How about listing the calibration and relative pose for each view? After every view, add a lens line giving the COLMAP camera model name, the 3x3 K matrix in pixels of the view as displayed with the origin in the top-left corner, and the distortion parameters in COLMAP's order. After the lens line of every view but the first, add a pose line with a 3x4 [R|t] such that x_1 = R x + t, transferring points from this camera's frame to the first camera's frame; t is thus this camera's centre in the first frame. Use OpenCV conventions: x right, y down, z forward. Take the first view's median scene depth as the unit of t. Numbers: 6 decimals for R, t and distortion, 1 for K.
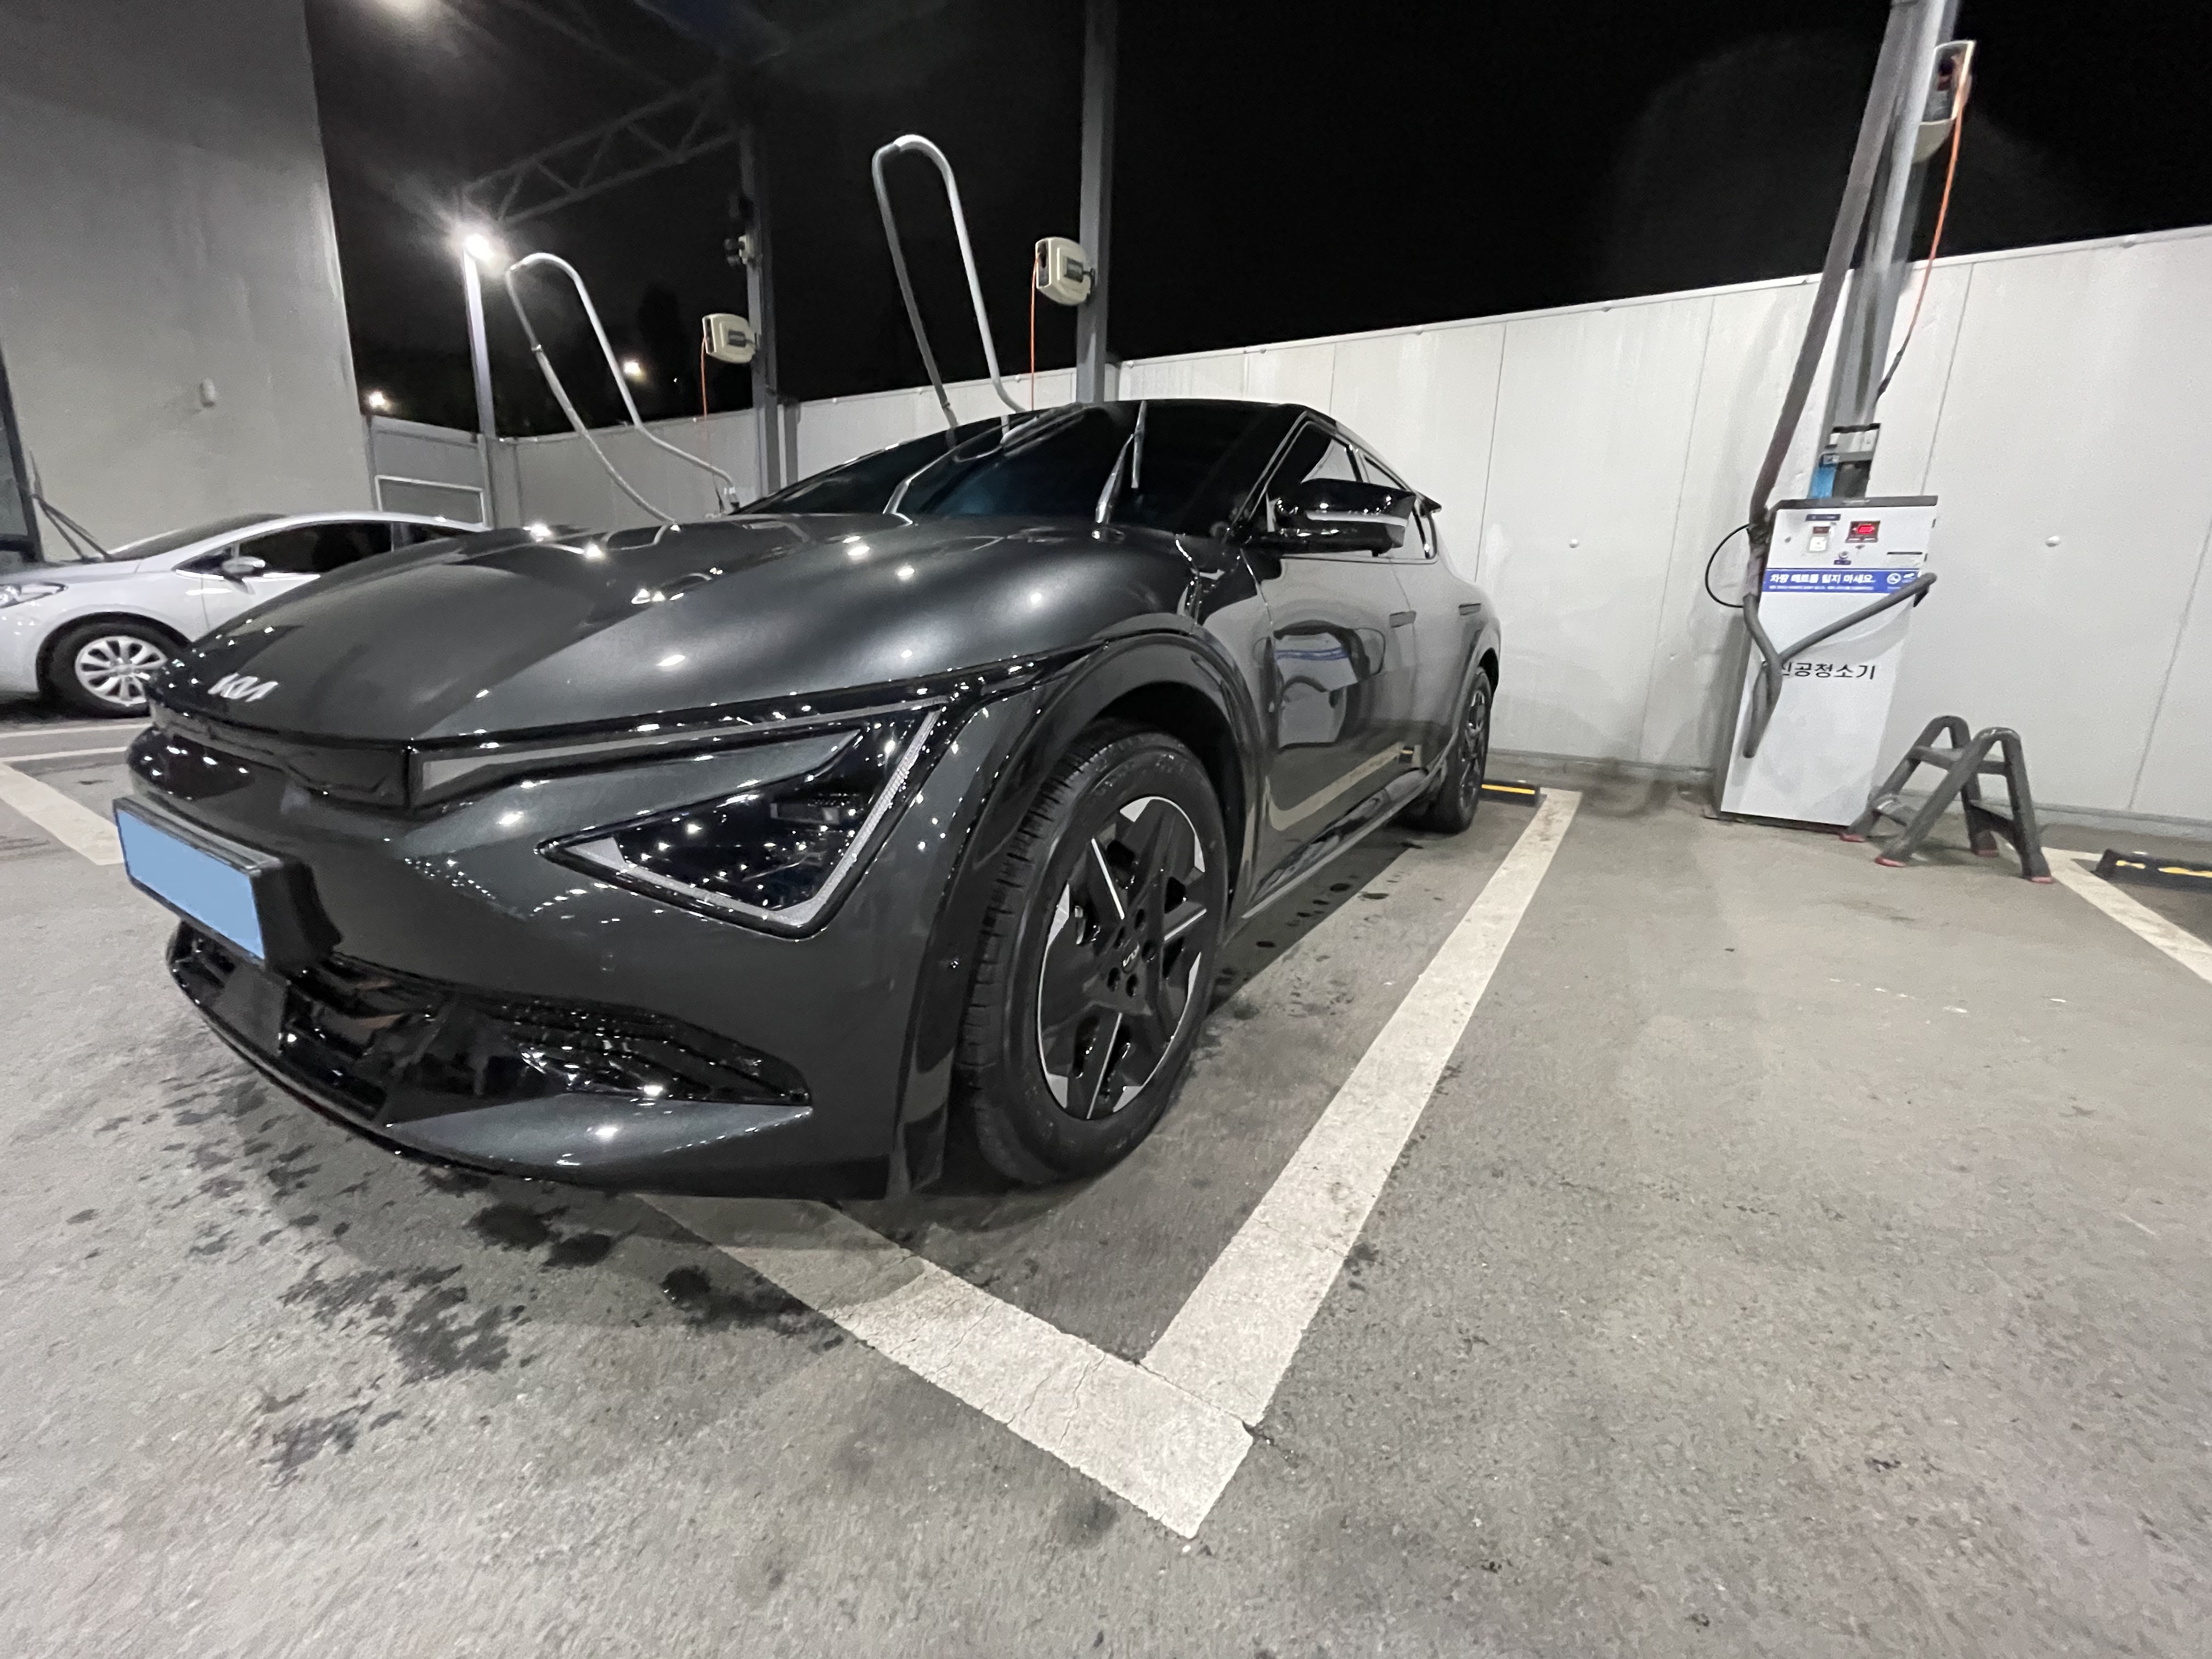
lens RADIAL K [[892.0, 0, 1101.6], [0, 892.0, 821.5], [0, 0, 1]] dist [0.000165, 0.000155]
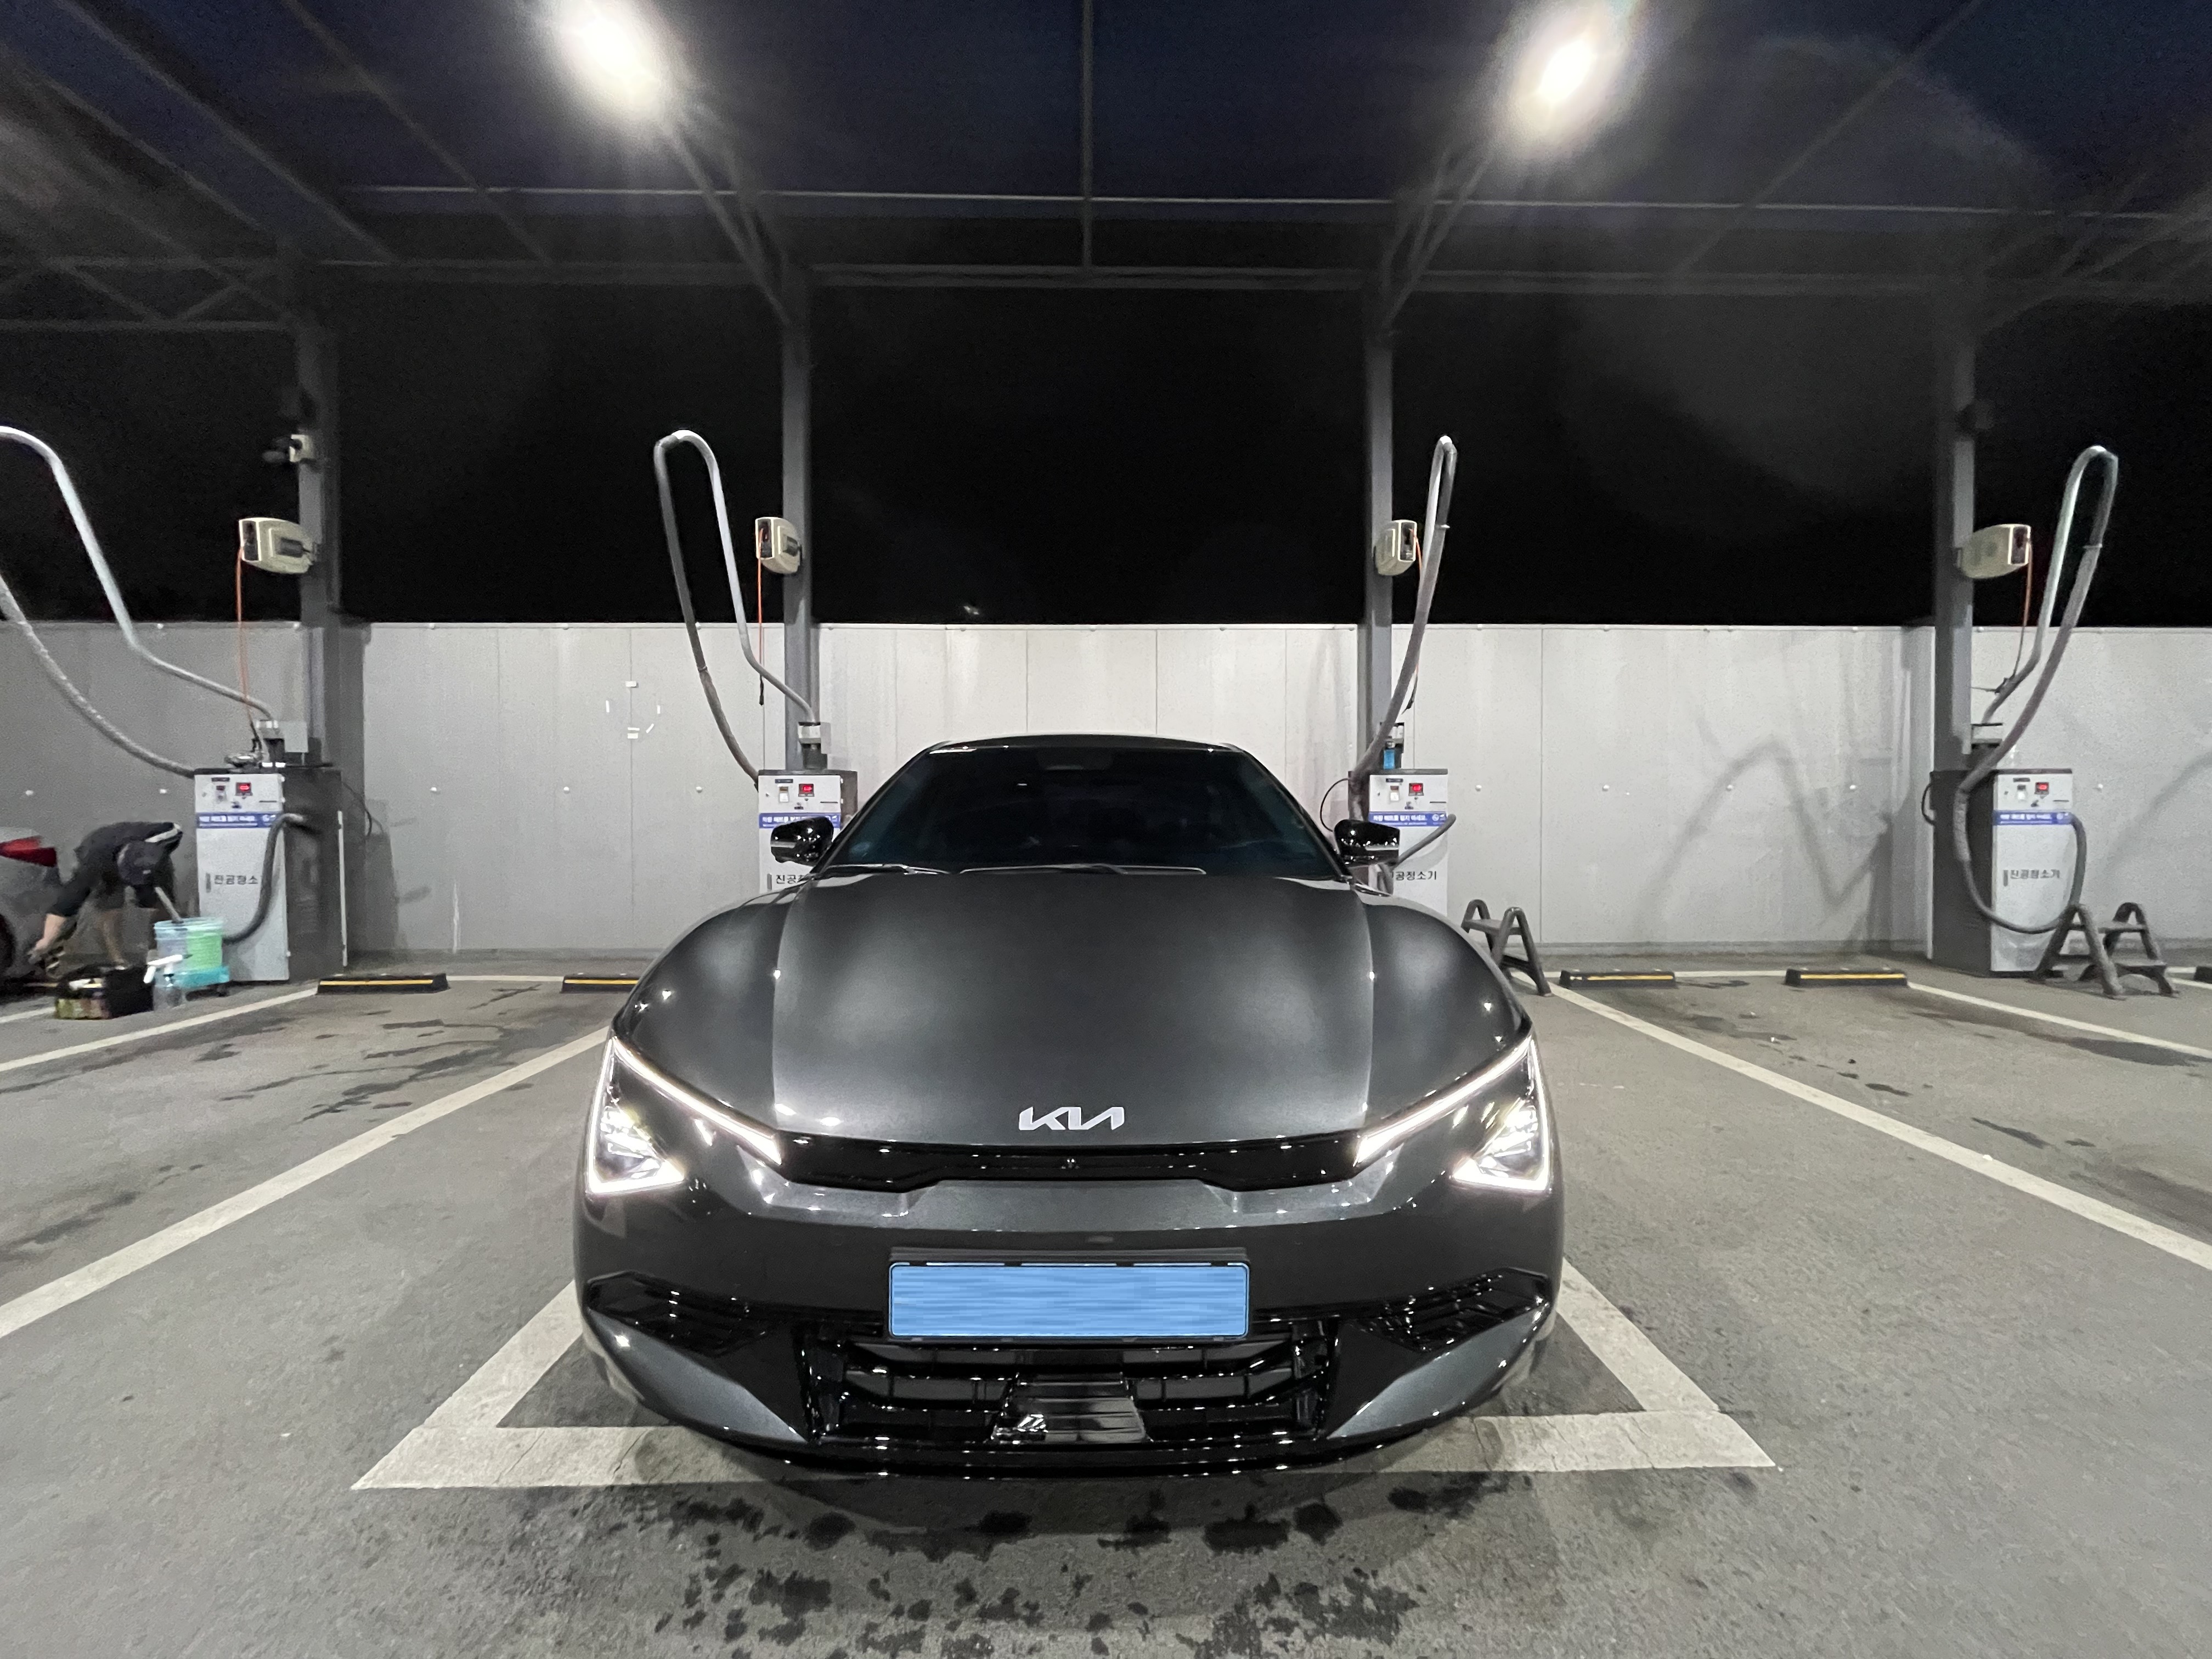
lens RADIAL K [[896.8, 0, 1130.9], [0, 896.8, 803.5], [0, 0, 1]] dist [0.006539, 0.000154]
pose [[0.834861, -0.033392, 0.549447, -1.198633], [0.157922, 0.970729, -0.180961, -0.239825], [-0.527321, 0.237847, 0.815697, -0.087273]]
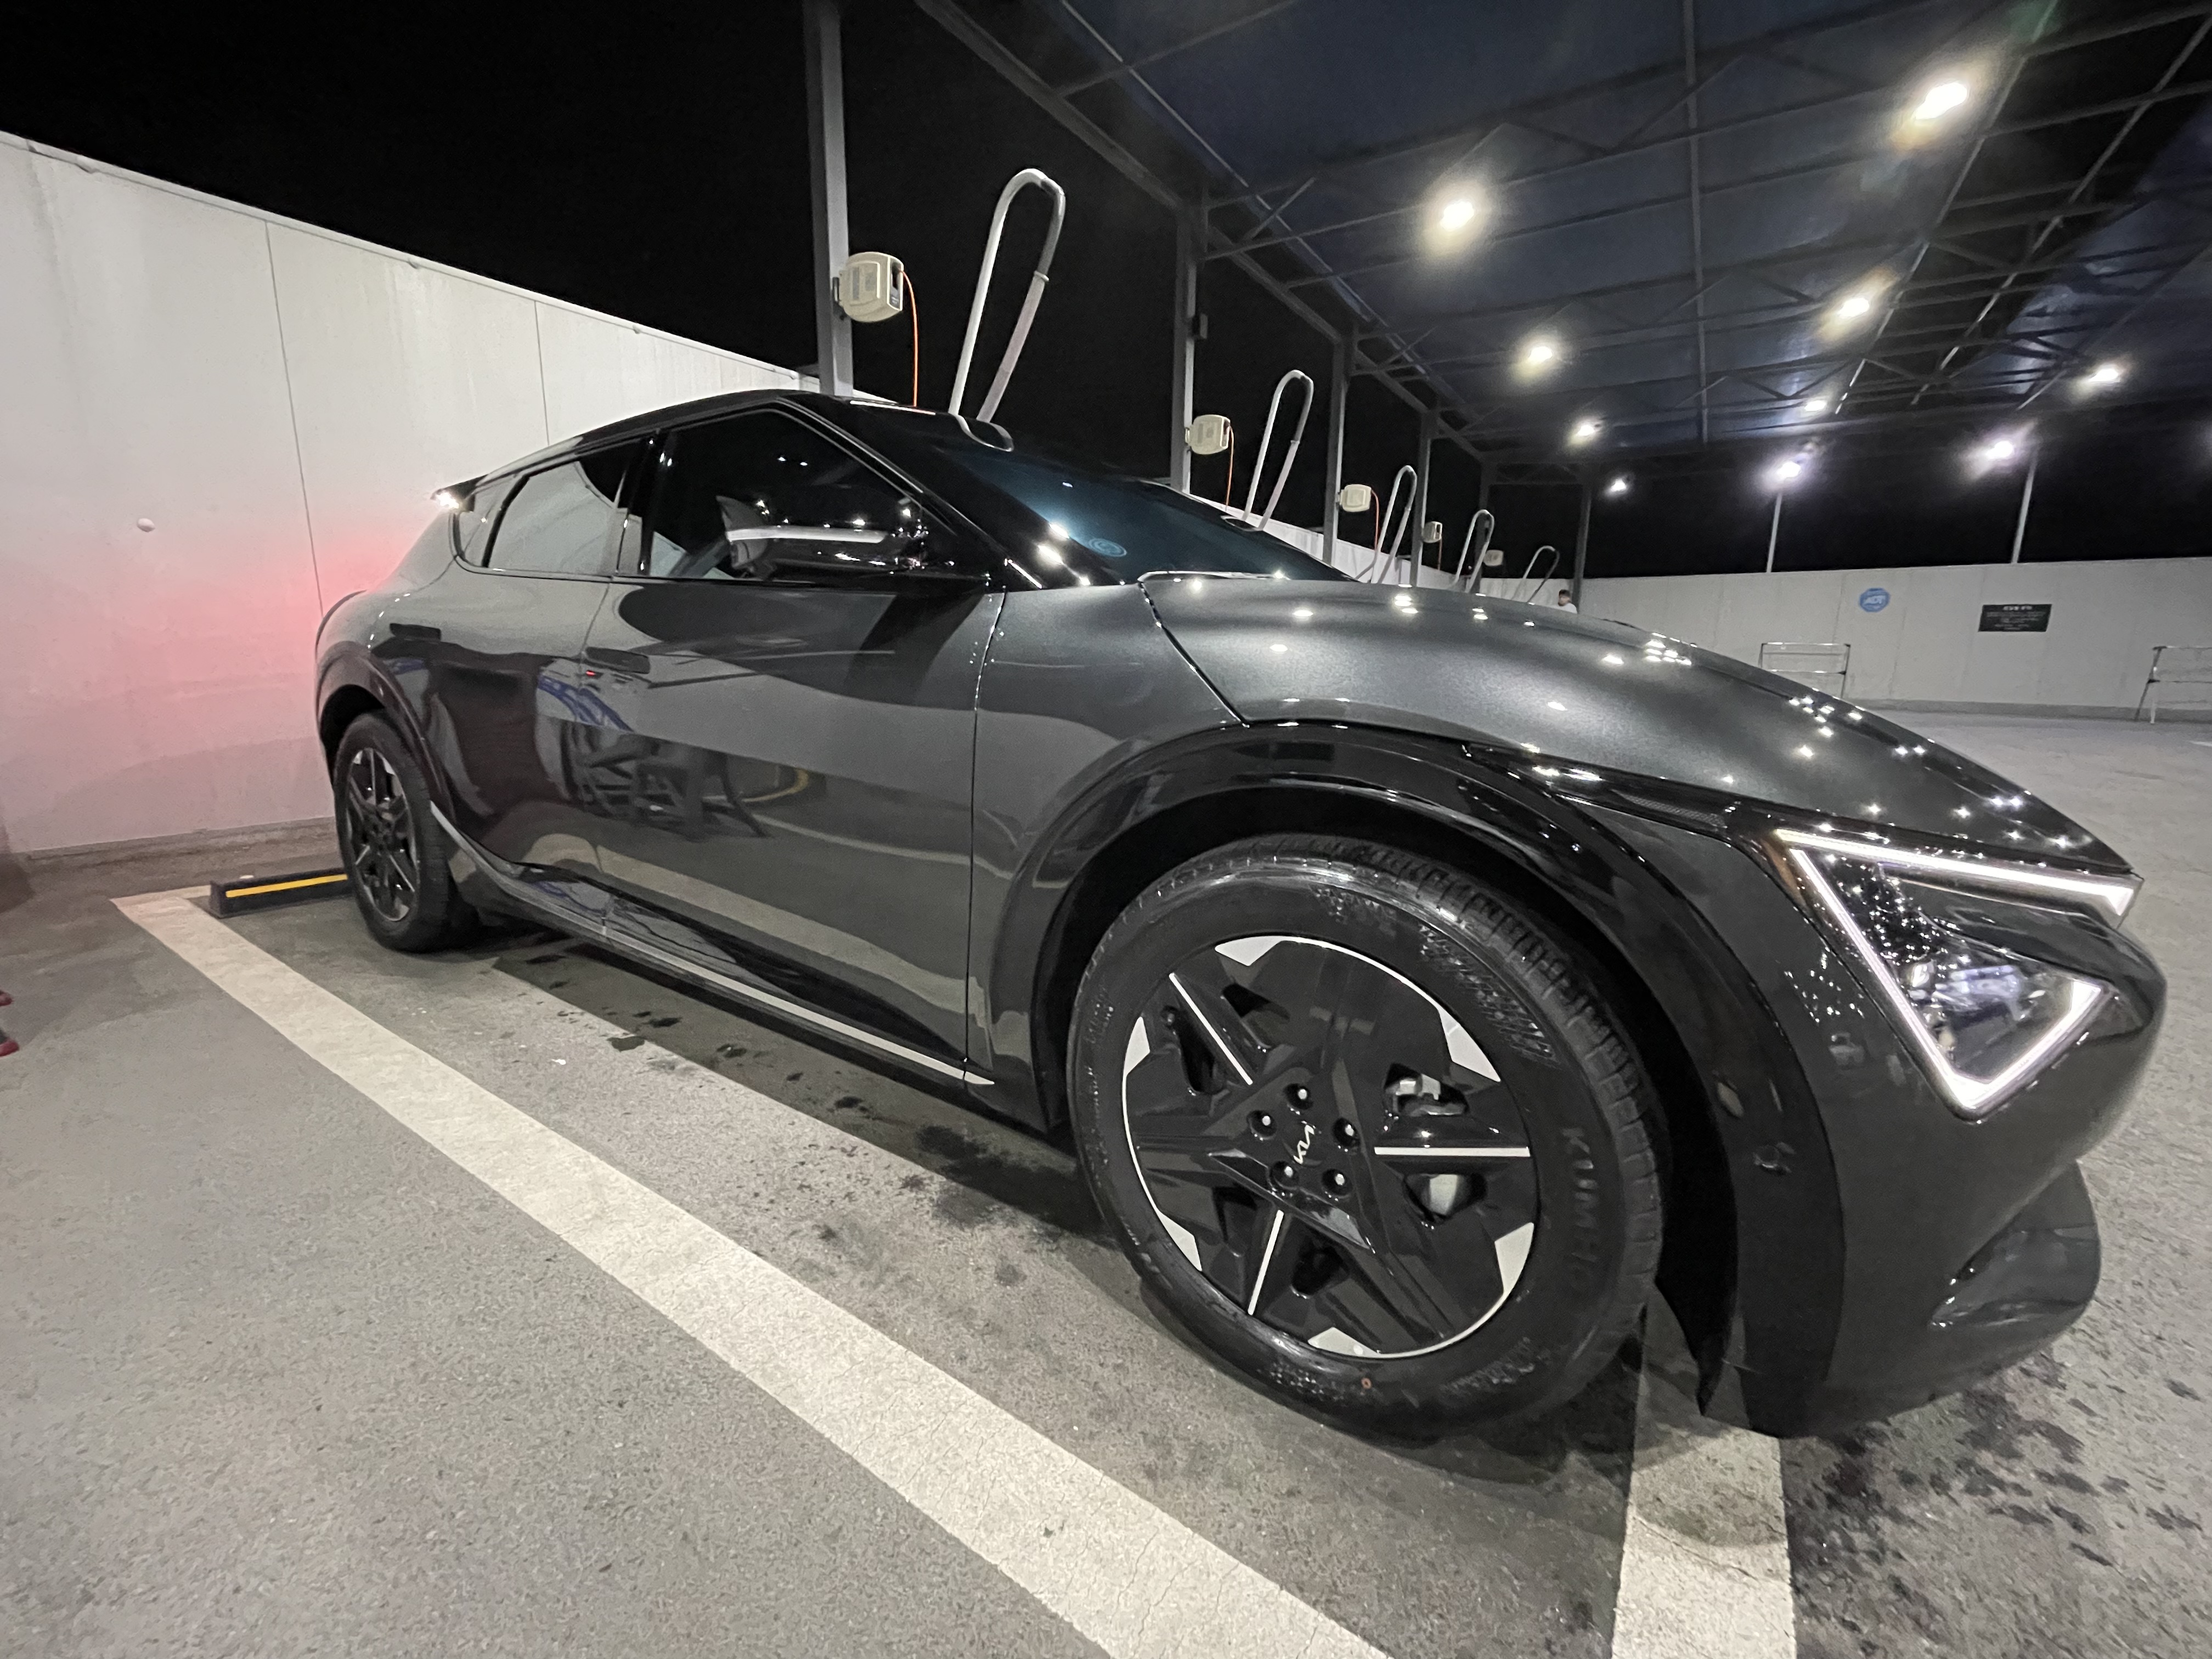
lens RADIAL K [[896.8, 0, 1130.9], [0, 896.8, 803.5], [0, 0, 1]] dist [0.006539, 0.000154]
pose [[0.016710, -0.209268, 0.977716, -1.673355], [0.225126, 0.953531, 0.200244, -0.511105], [-0.974186, 0.216763, 0.063045, 1.604329]]
